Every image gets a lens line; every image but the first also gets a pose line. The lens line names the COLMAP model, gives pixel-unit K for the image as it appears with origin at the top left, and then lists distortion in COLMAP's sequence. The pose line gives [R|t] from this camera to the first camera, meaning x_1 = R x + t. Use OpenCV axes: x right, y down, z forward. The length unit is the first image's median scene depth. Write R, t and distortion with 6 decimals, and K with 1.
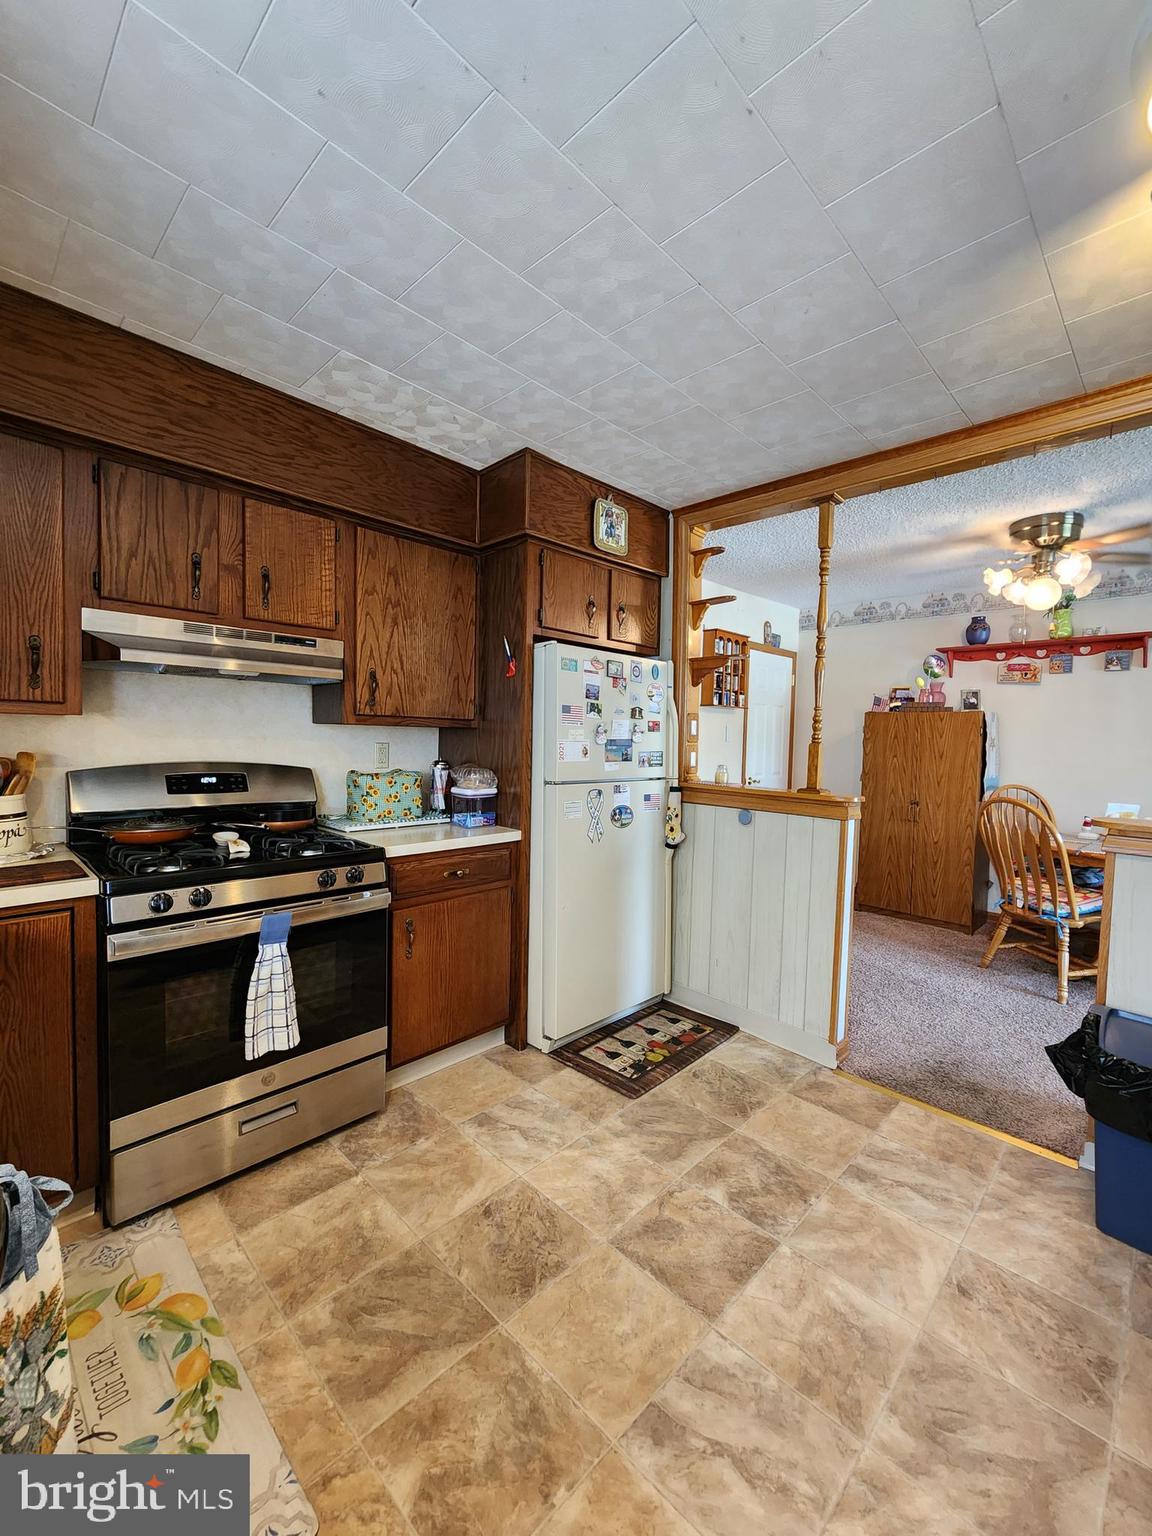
lens RADIAL K [[628.1, 0, 580.3], [0, 628.1, 767.2], [0, 0, 1]] dist [0.000009, 0.000014]
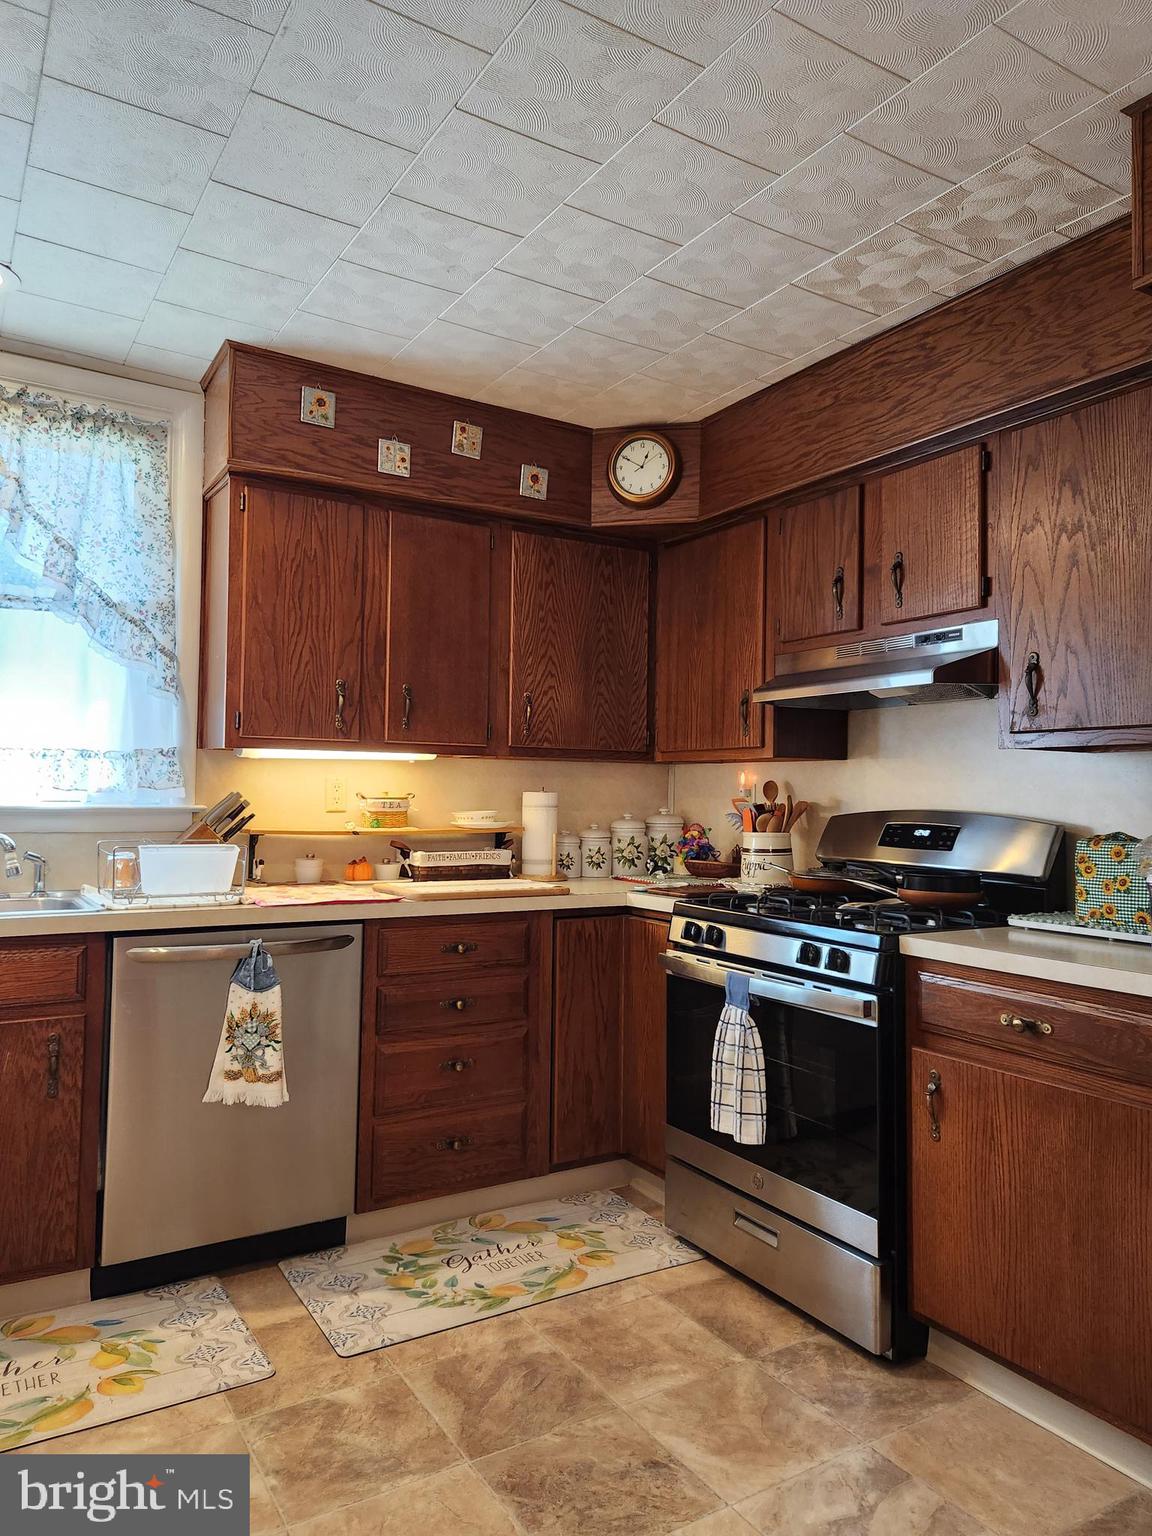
lens RADIAL K [[1026.8, 0, 579.6], [0, 1026.8, 761.3], [0, 0, 1]] dist [0.043473, -0.017085]
pose [[-0.230120, -0.057850, -0.971441, 0.929838], [-0.064690, 0.996933, -0.044044, 0.019609], [0.971010, 0.052707, -0.233157, 1.075722]]
